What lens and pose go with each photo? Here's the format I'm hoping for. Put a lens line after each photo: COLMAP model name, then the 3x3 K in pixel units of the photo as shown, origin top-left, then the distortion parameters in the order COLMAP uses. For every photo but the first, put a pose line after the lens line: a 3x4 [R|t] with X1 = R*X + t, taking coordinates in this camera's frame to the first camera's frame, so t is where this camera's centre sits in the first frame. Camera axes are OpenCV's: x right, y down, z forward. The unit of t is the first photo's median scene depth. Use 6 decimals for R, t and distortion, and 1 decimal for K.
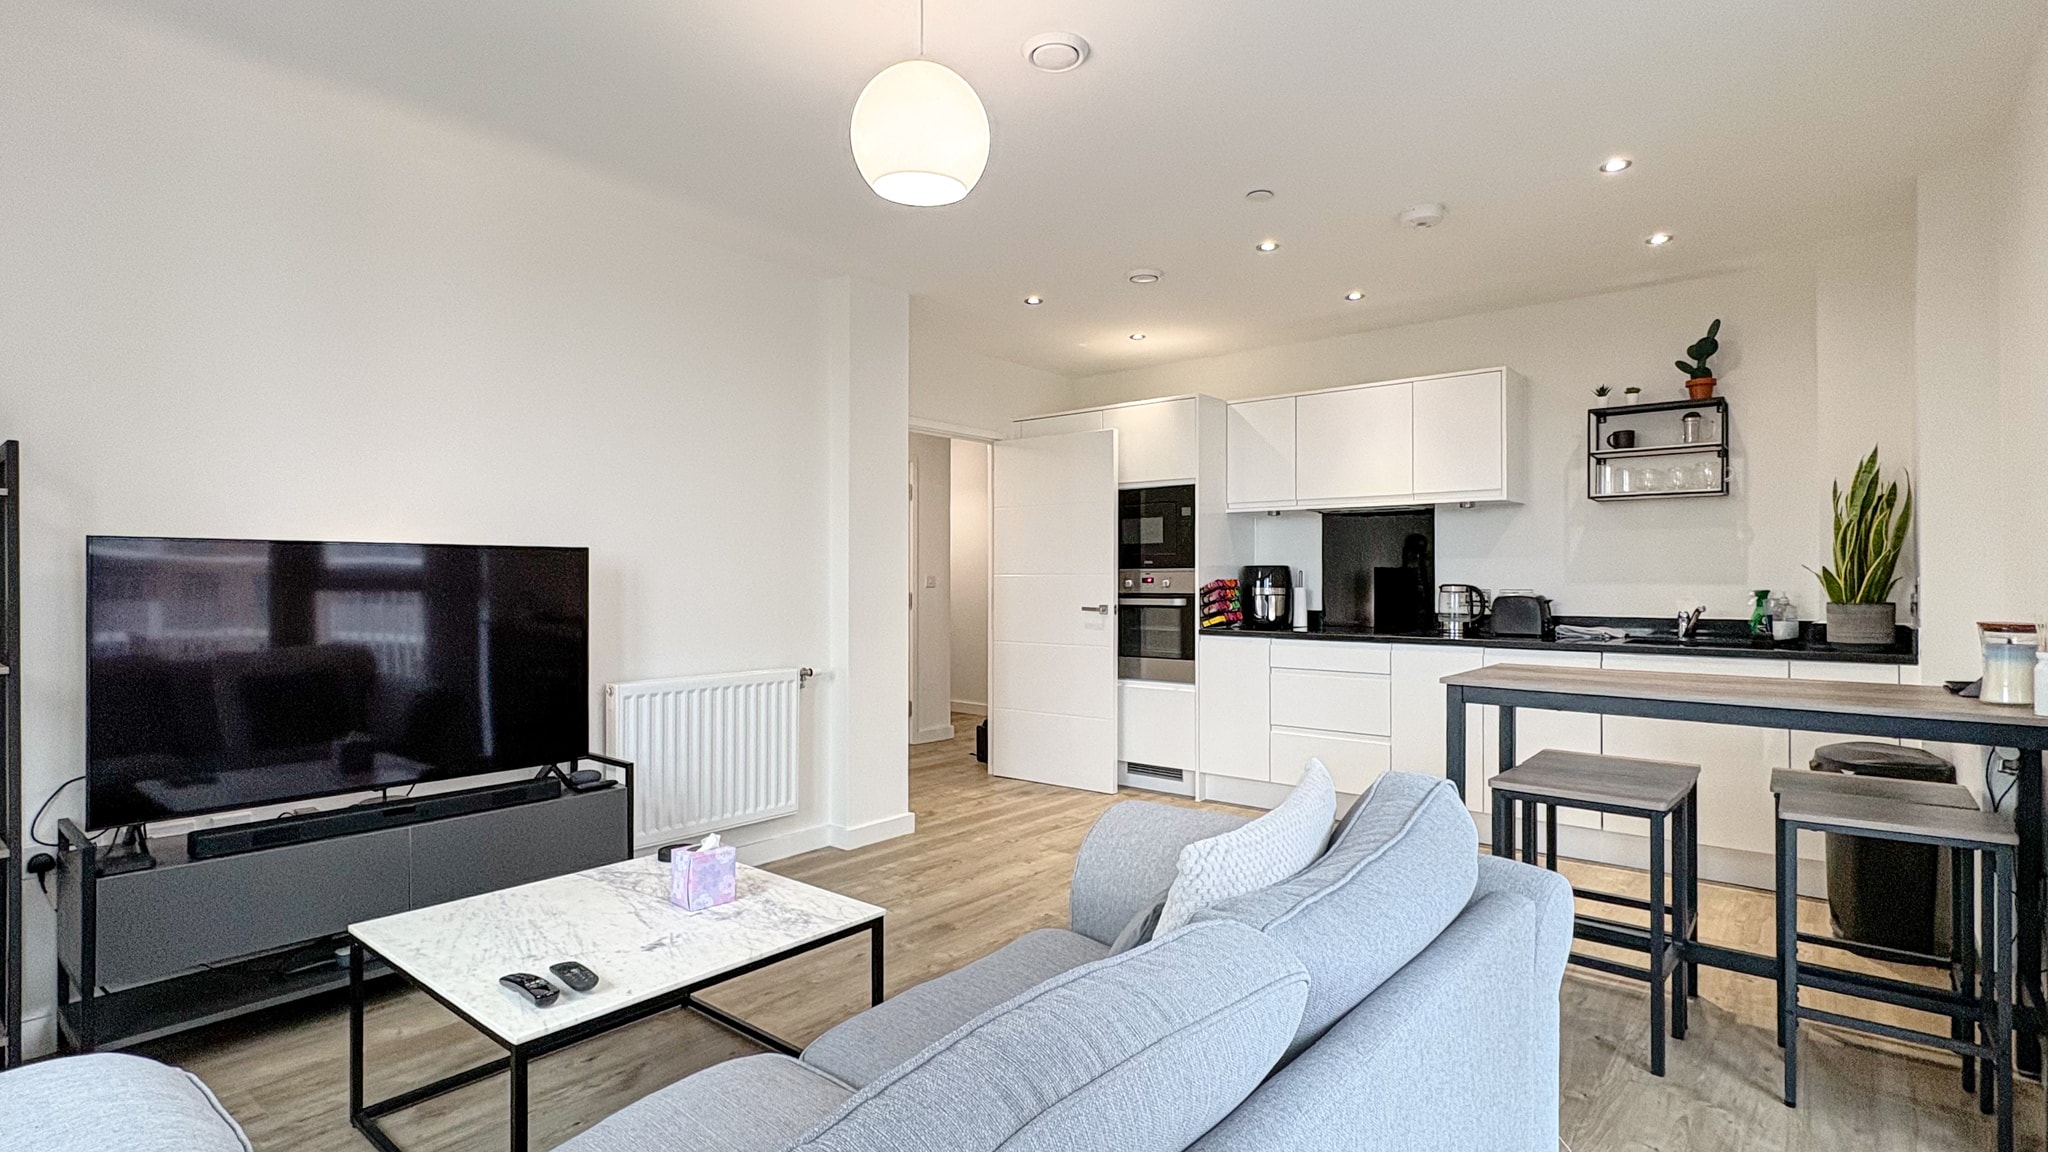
lens RADIAL K [[965.5, 0, 1022.7], [0, 965.5, 581.0], [0, 0, 1]] dist [-0.003046, 0.000725]
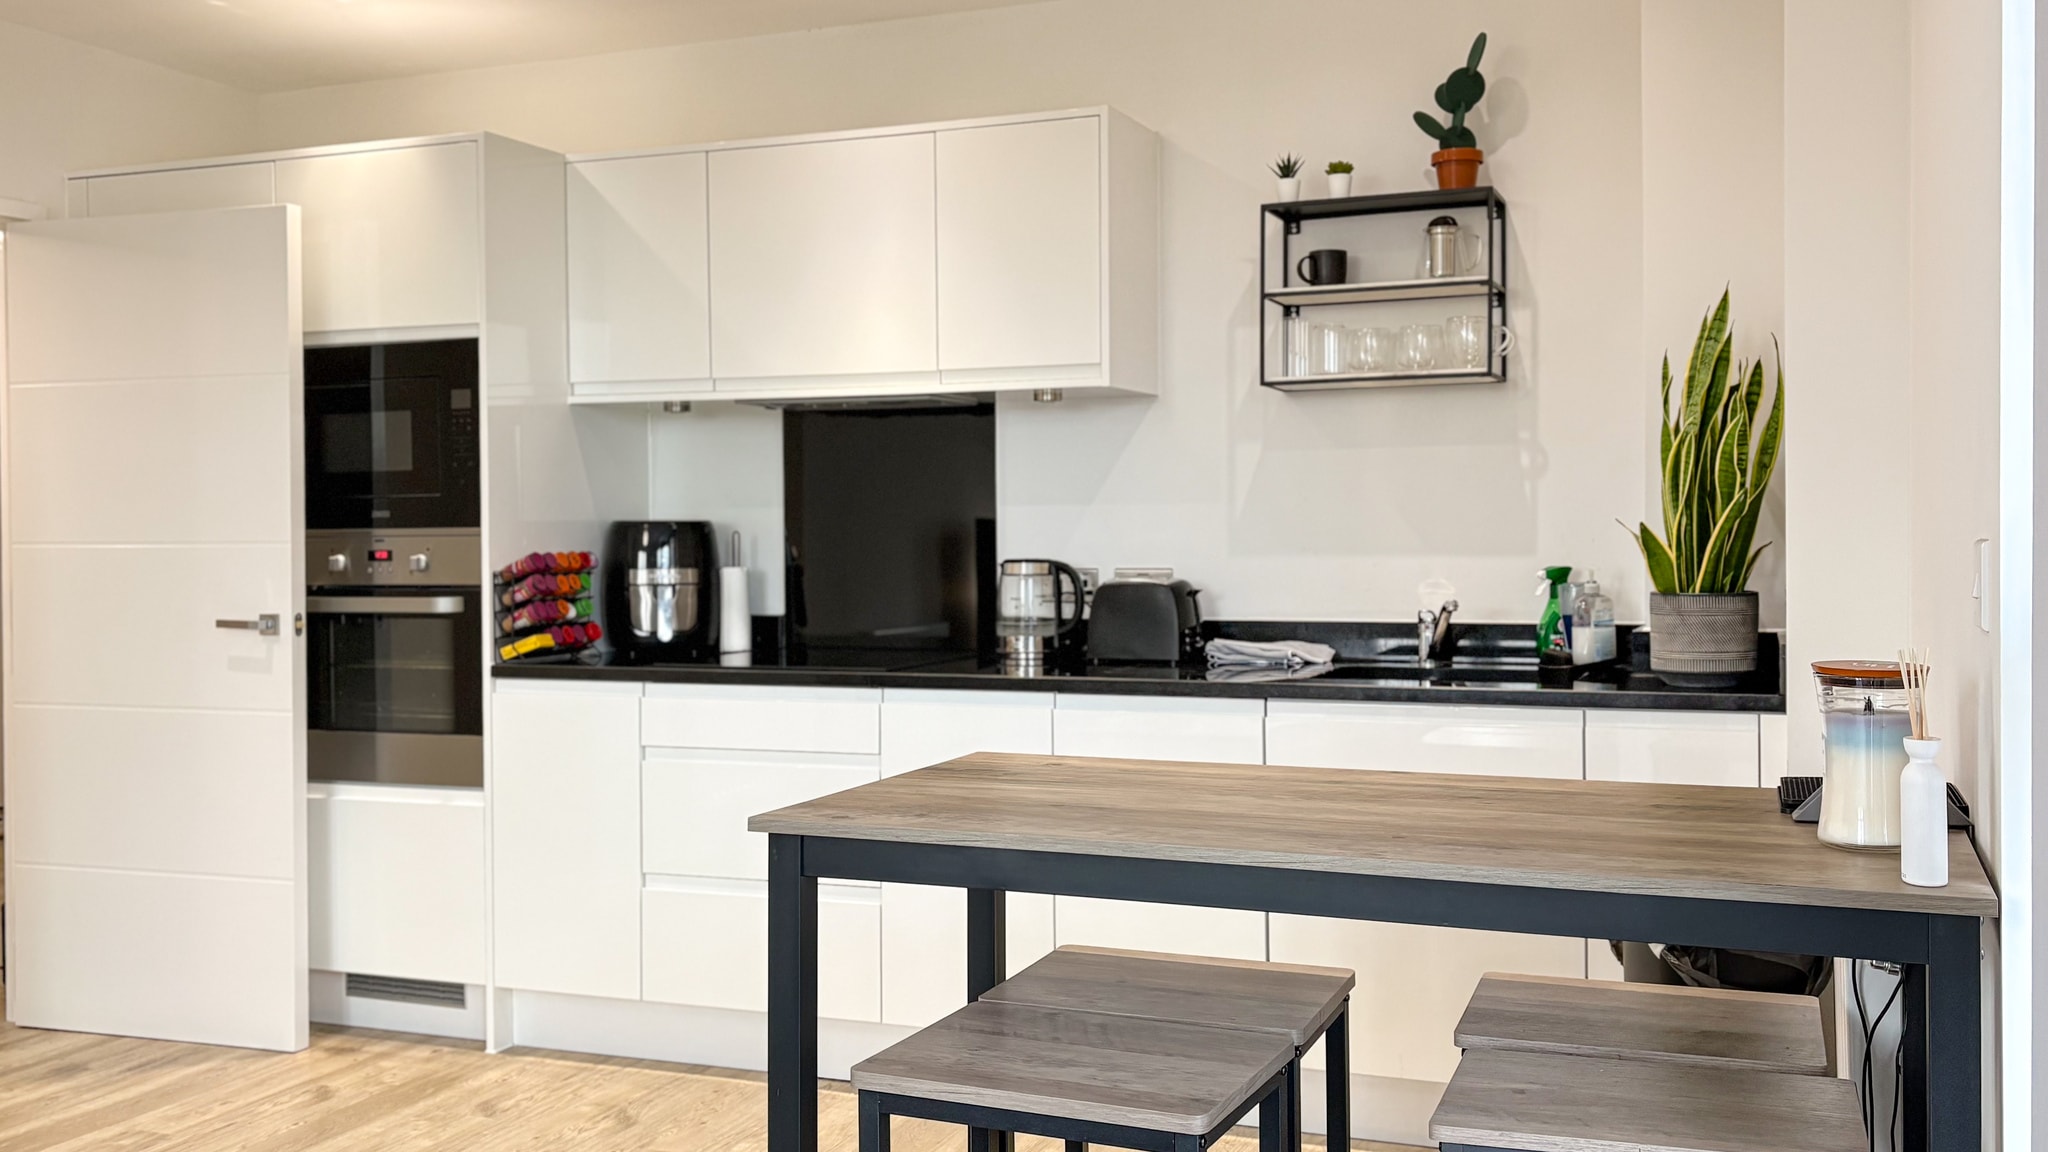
lens RADIAL K [[1808.2, 0, 1023.6], [0, 1808.2, 568.6], [0, 0, 1]] dist [0.049637, -0.060840]
pose [[0.954051, -0.014515, 0.299293, 0.186384], [0.008792, 0.999752, 0.020457, -0.010832], [-0.299515, -0.016886, 0.953942, 0.144866]]
